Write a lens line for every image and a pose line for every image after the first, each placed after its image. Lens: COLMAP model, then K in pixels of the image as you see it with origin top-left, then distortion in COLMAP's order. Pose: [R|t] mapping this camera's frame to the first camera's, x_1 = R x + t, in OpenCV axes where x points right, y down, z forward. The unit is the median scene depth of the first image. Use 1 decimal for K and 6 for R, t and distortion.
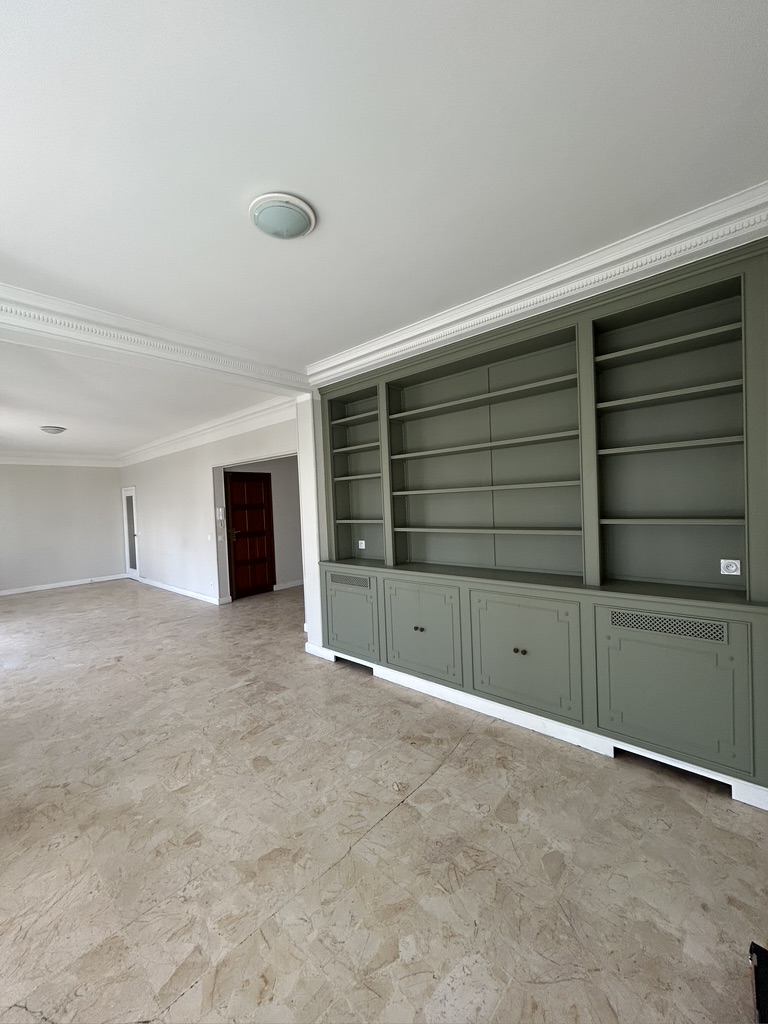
lens RADIAL K [[411.7, 0, 385.4], [0, 411.7, 512.5], [0, 0, 1]] dist [0.001685, -0.000493]
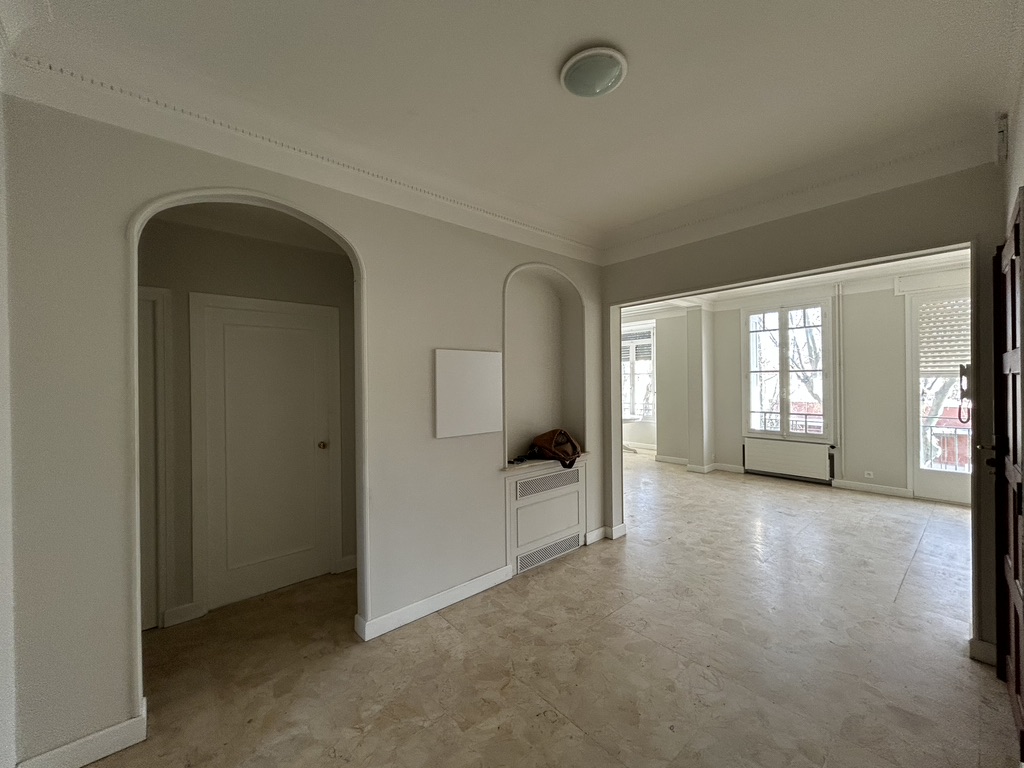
lens RADIAL K [[411.7, 0, 510.6], [0, 411.7, 382.4], [0, 0, 1]] dist [0.001685, -0.000493]
pose [[-0.990668, 0.053357, 0.125420, -0.132135], [0.056537, 0.998160, 0.021929, -0.045669], [-0.124019, 0.028816, -0.991861, 2.576667]]
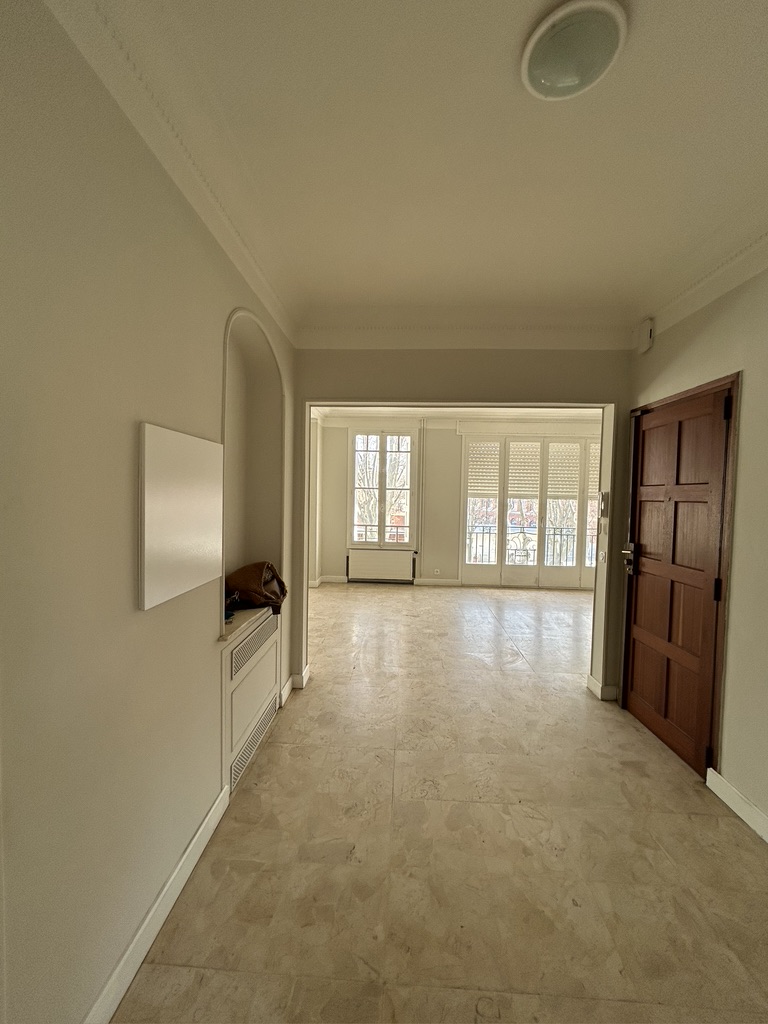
lens RADIAL K [[411.7, 0, 385.3], [0, 411.7, 511.8], [0, 0, 1]] dist [0.001685, -0.000493]
pose [[-0.774388, 0.052171, -0.630556, 0.166556], [-0.005344, 0.996020, 0.088972, -0.053970], [0.632688, 0.072269, -0.771027, 2.247897]]
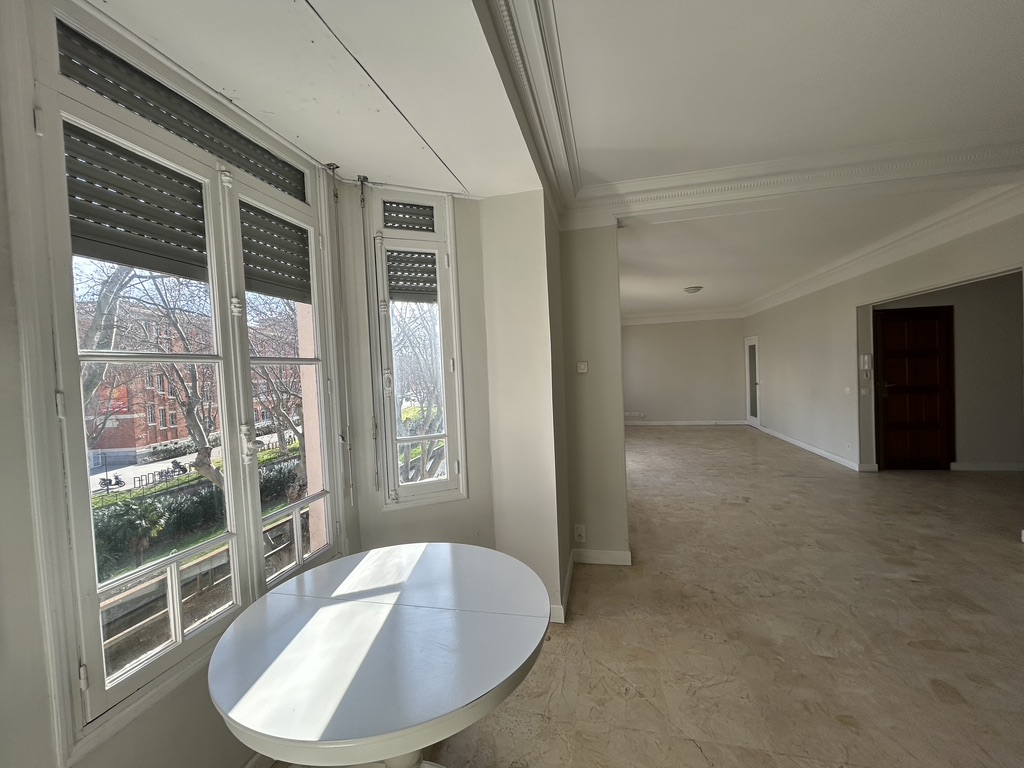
lens RADIAL K [[411.7, 0, 510.9], [0, 411.7, 382.2], [0, 0, 1]] dist [0.001685, -0.000493]
pose [[0.478712, 0.045032, -0.876816, -0.033326], [-0.002399, 0.998747, 0.049984, 0.006930], [0.877969, -0.021824, 0.478220, -0.028396]]
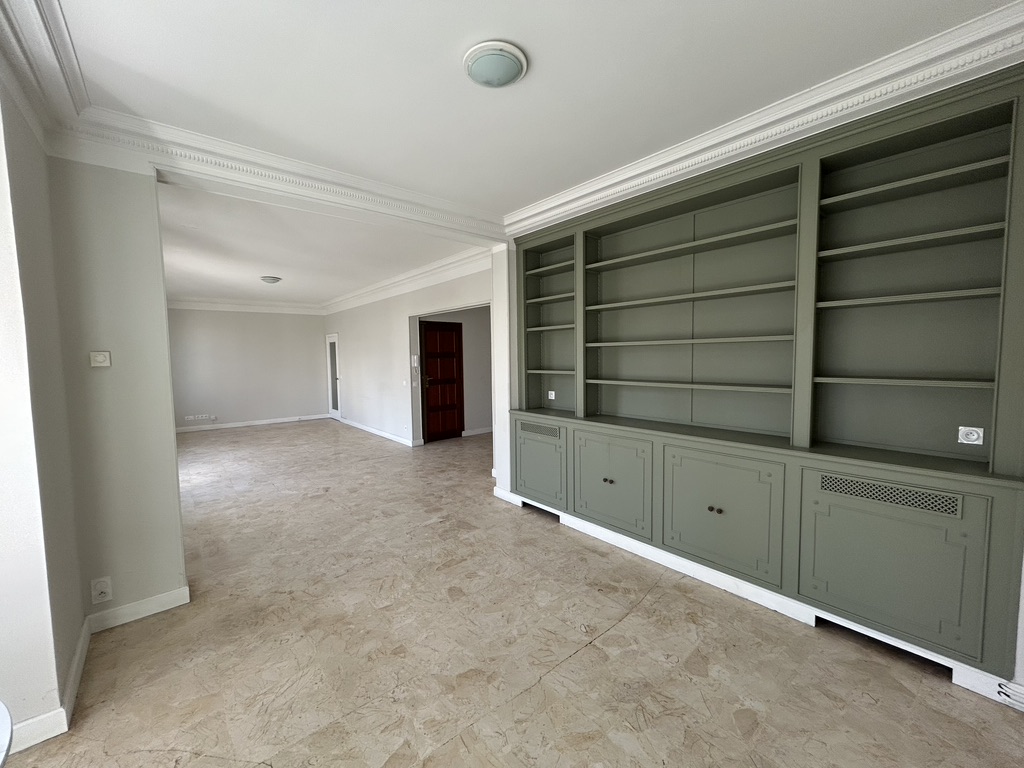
lens RADIAL K [[411.7, 0, 512.1], [0, 411.7, 383.5], [0, 0, 1]] dist [0.001685, -0.000493]
pose [[0.989982, 0.037584, -0.136101, -0.020682], [-0.031320, 0.998362, 0.047880, 0.005299], [0.137677, -0.043137, 0.989537, -0.012645]]
